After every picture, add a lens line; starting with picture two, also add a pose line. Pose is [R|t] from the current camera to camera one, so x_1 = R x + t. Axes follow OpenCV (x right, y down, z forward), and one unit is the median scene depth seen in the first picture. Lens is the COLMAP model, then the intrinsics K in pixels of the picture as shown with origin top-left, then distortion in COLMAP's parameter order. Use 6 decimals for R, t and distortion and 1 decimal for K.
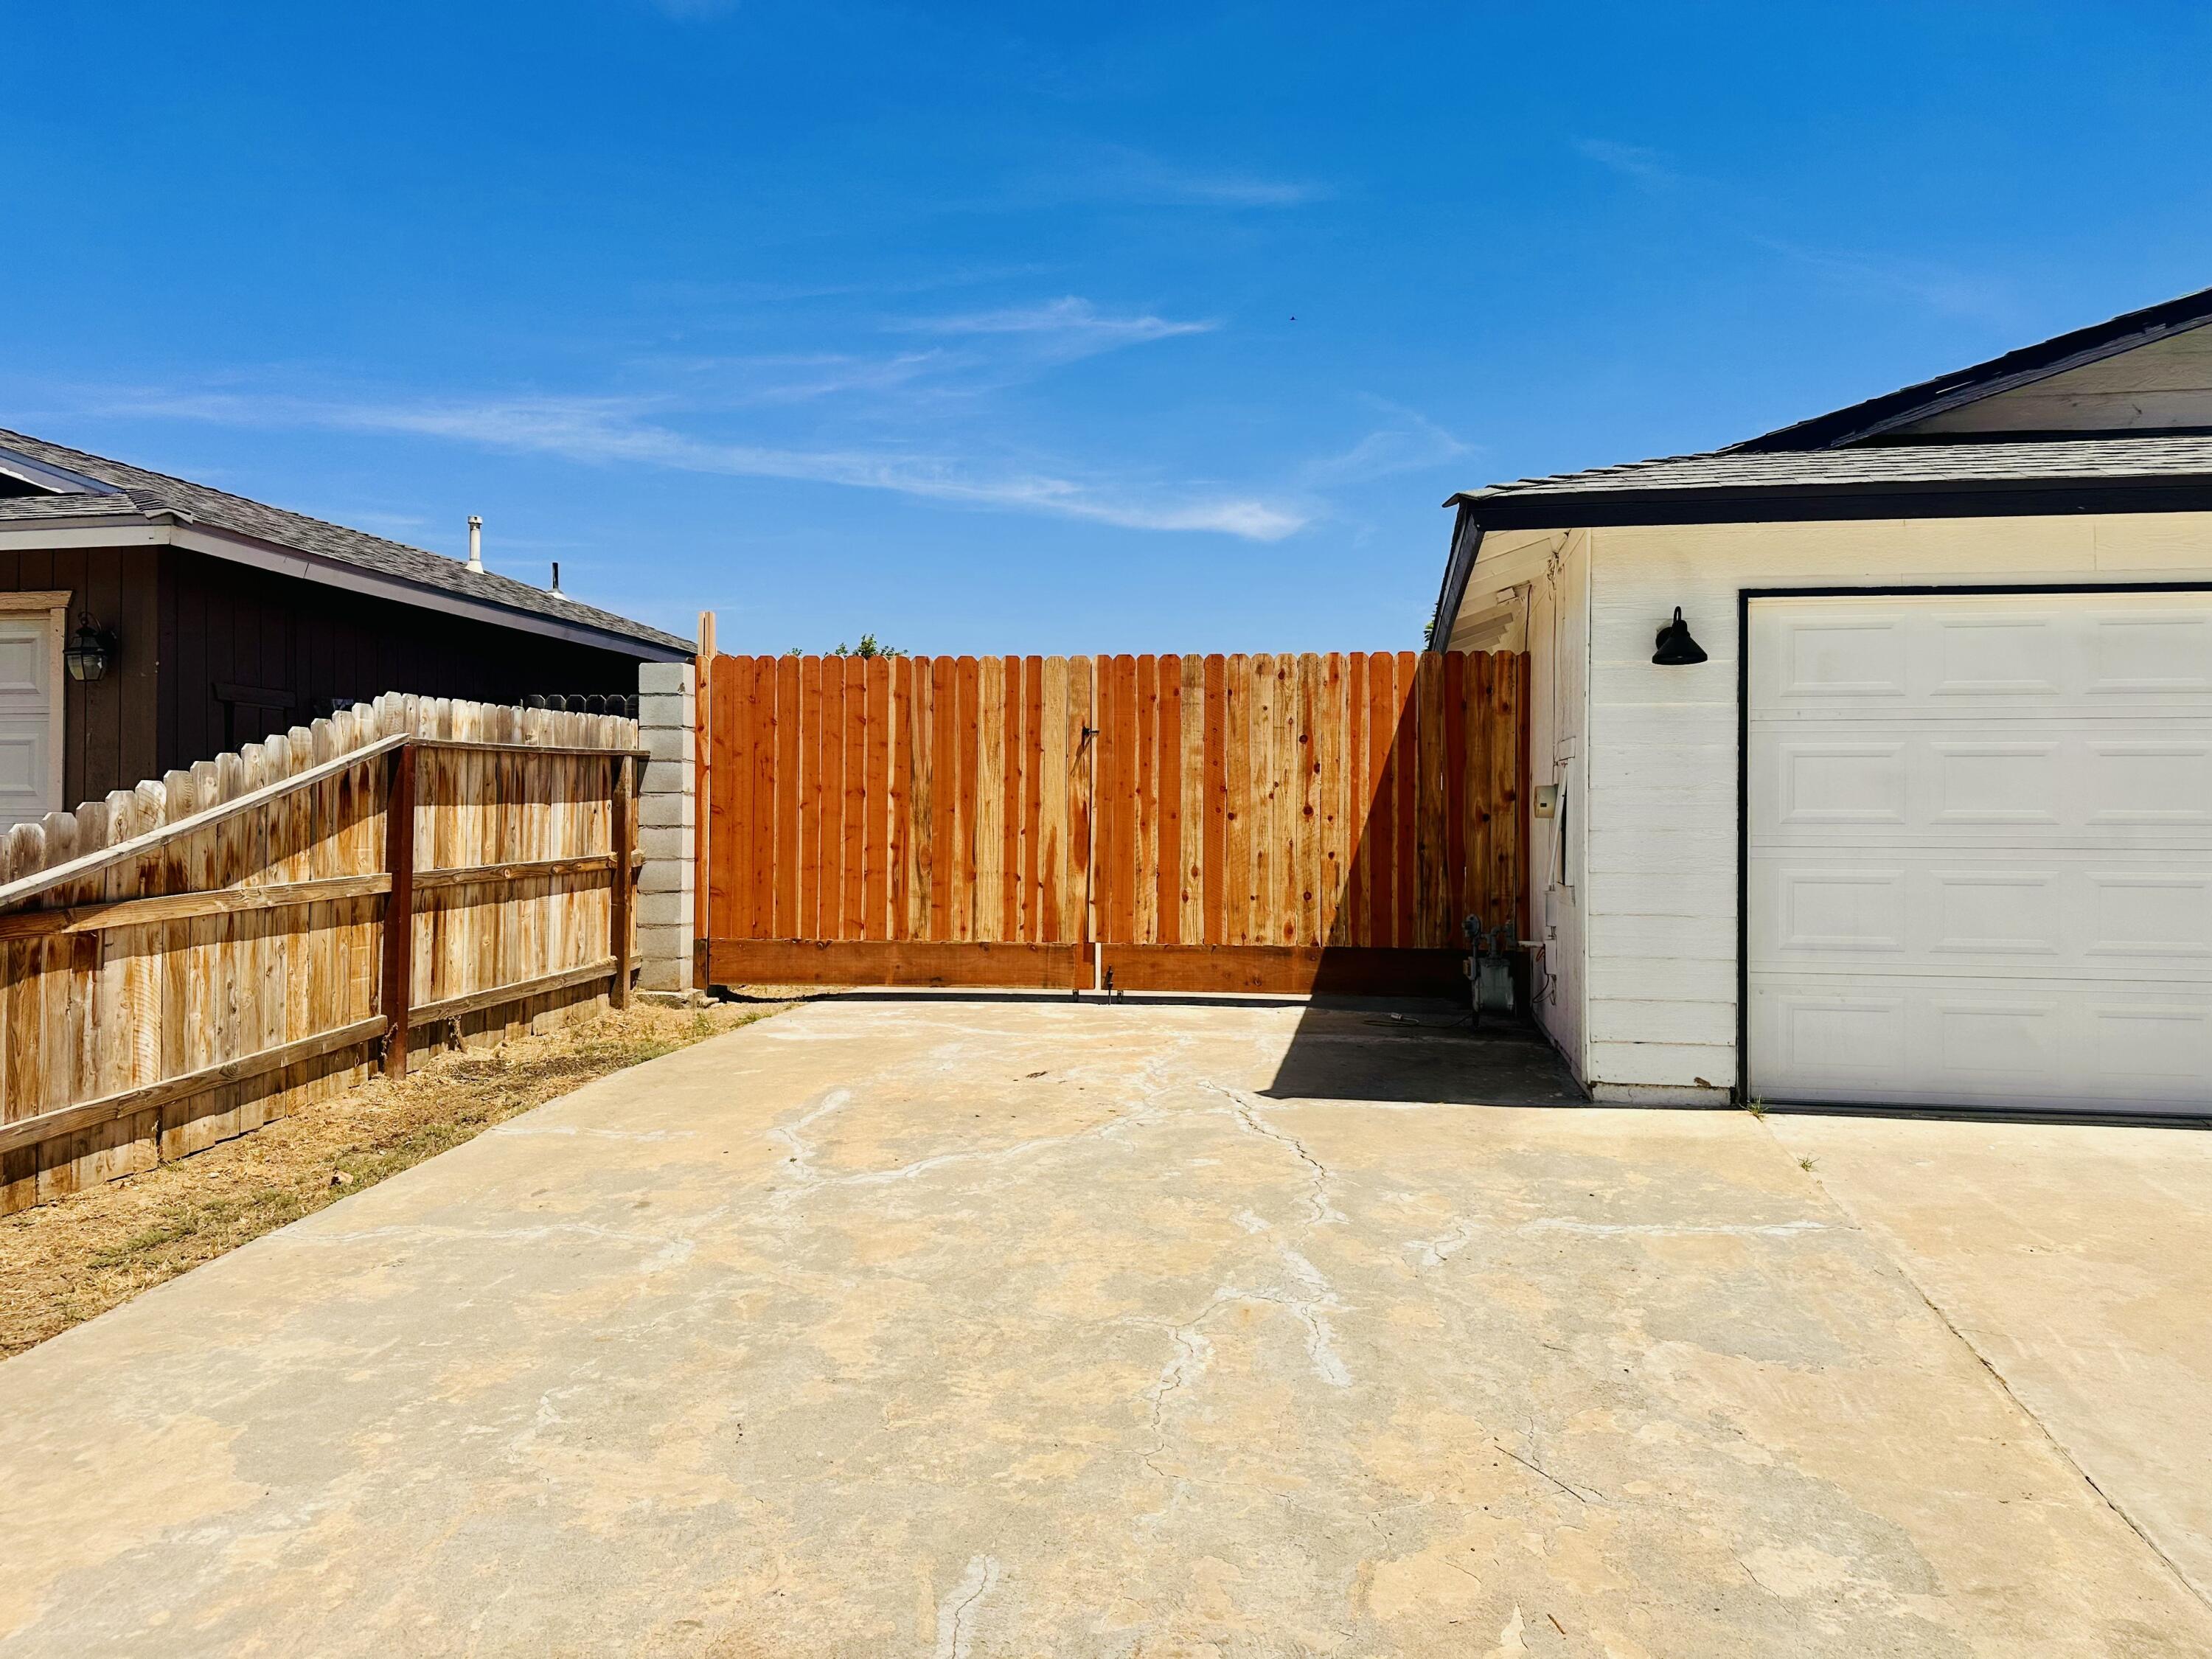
lens RADIAL K [[1608.5, 0, 1057.9], [0, 1608.5, 837.5], [0, 0, 1]] dist [0.076159, -0.106588]
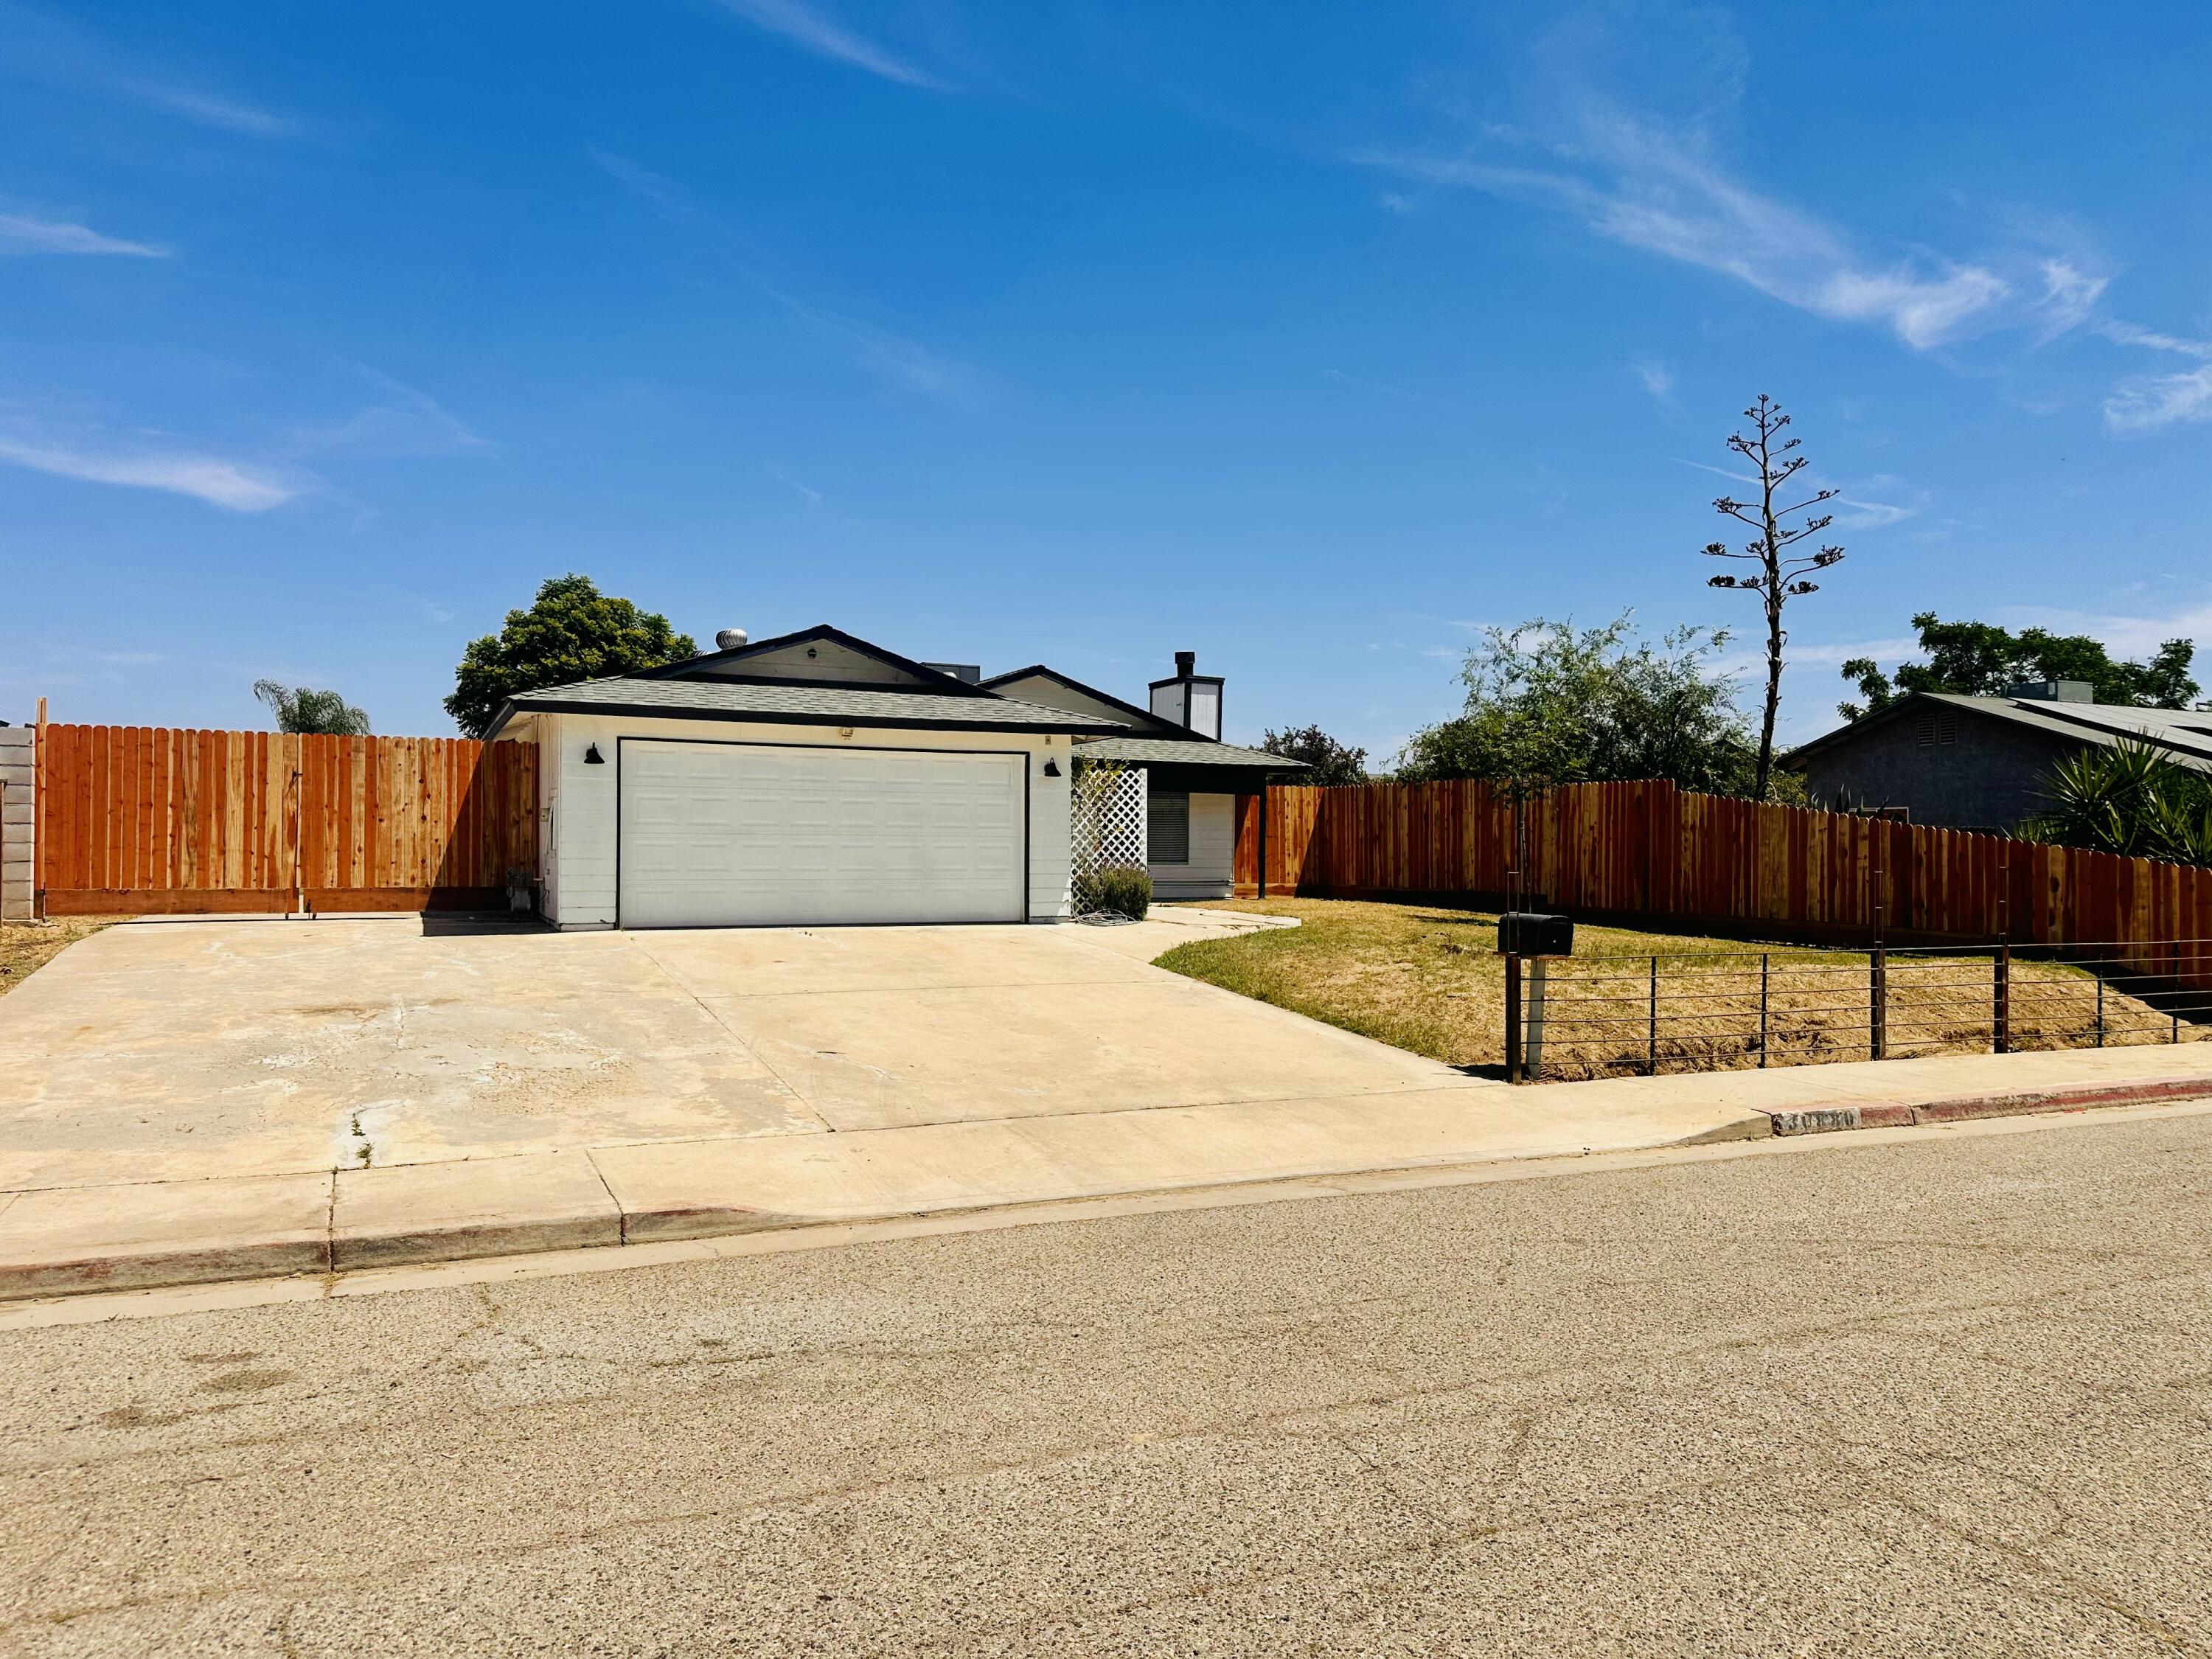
lens RADIAL K [[1608.5, 0, 1109.1], [0, 1608.5, 836.5], [0, 0, 1]] dist [0.076159, -0.106588]
pose [[0.816839, 0.004232, 0.576850, -0.301080], [0.001366, 0.999956, -0.009272, 0.025164], [-0.576864, 0.008361, 0.816797, -1.084872]]
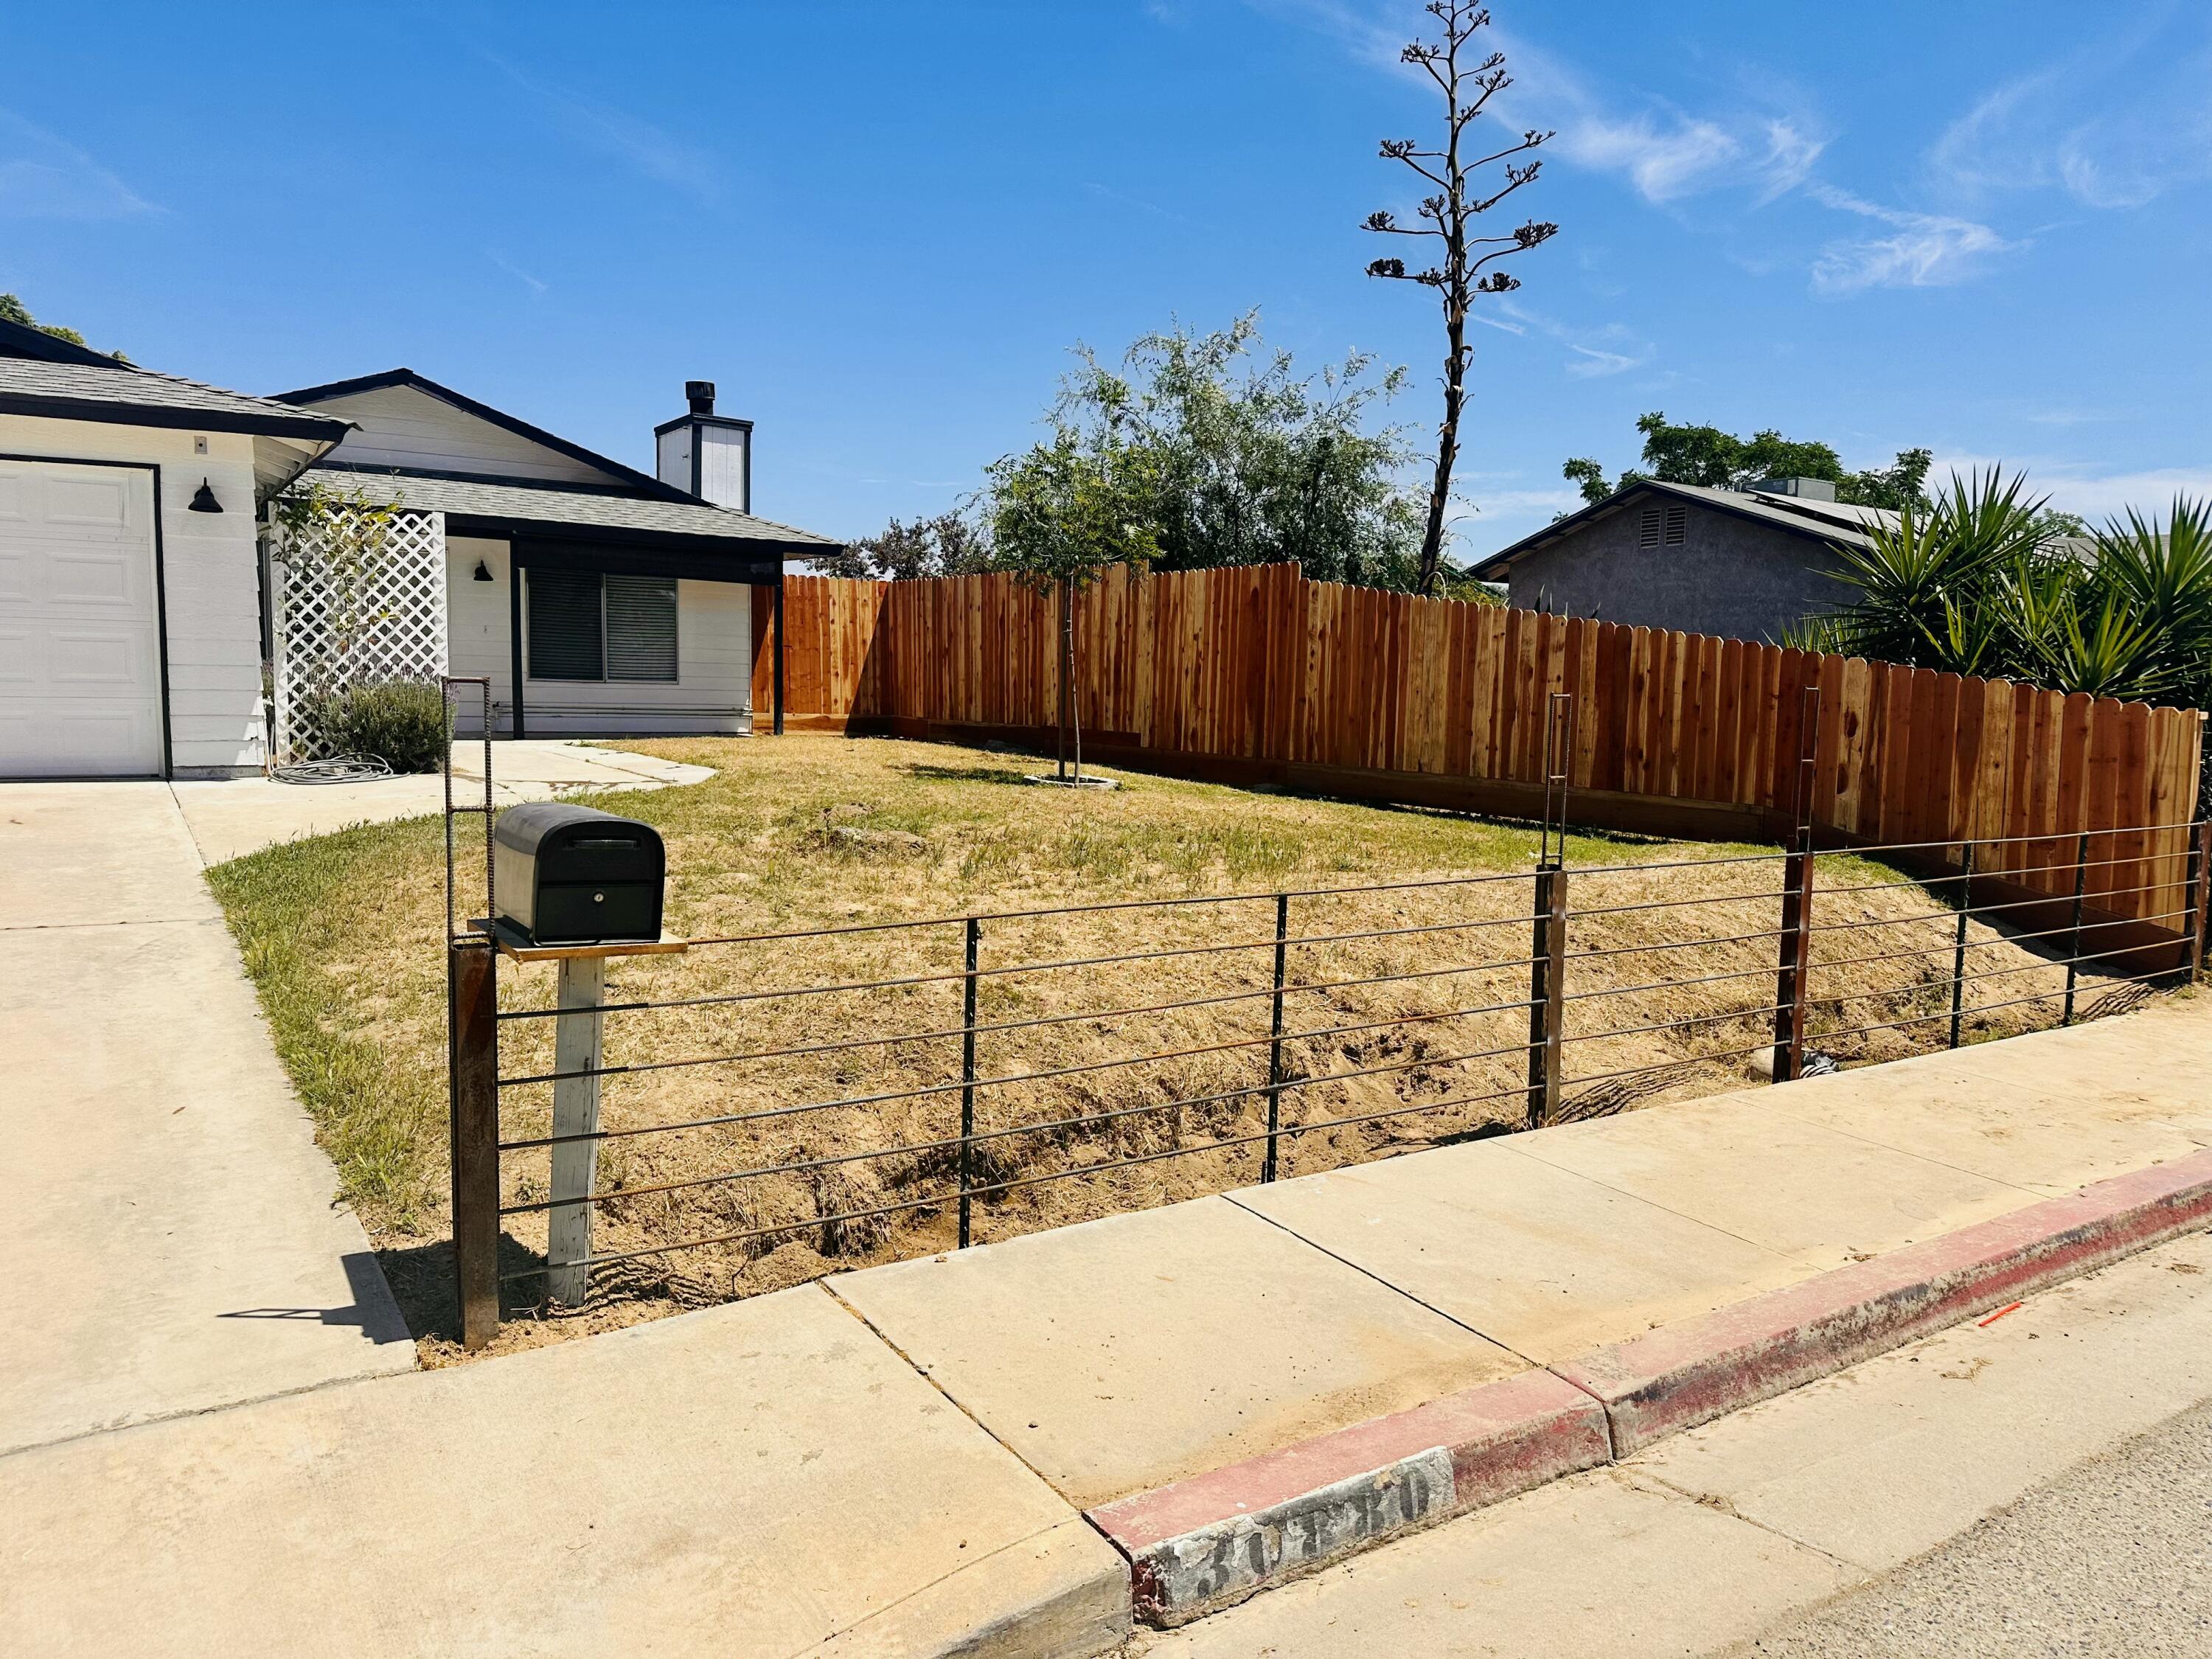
lens RADIAL K [[1608.5, 0, 1164.0], [0, 1608.5, 851.7], [0, 0, 1]] dist [0.076159, -0.106588]
pose [[0.697538, -0.065405, 0.713557, 0.420414], [-0.012193, 0.994598, 0.103086, 0.039791], [-0.716444, -0.080607, 0.692972, -0.688483]]
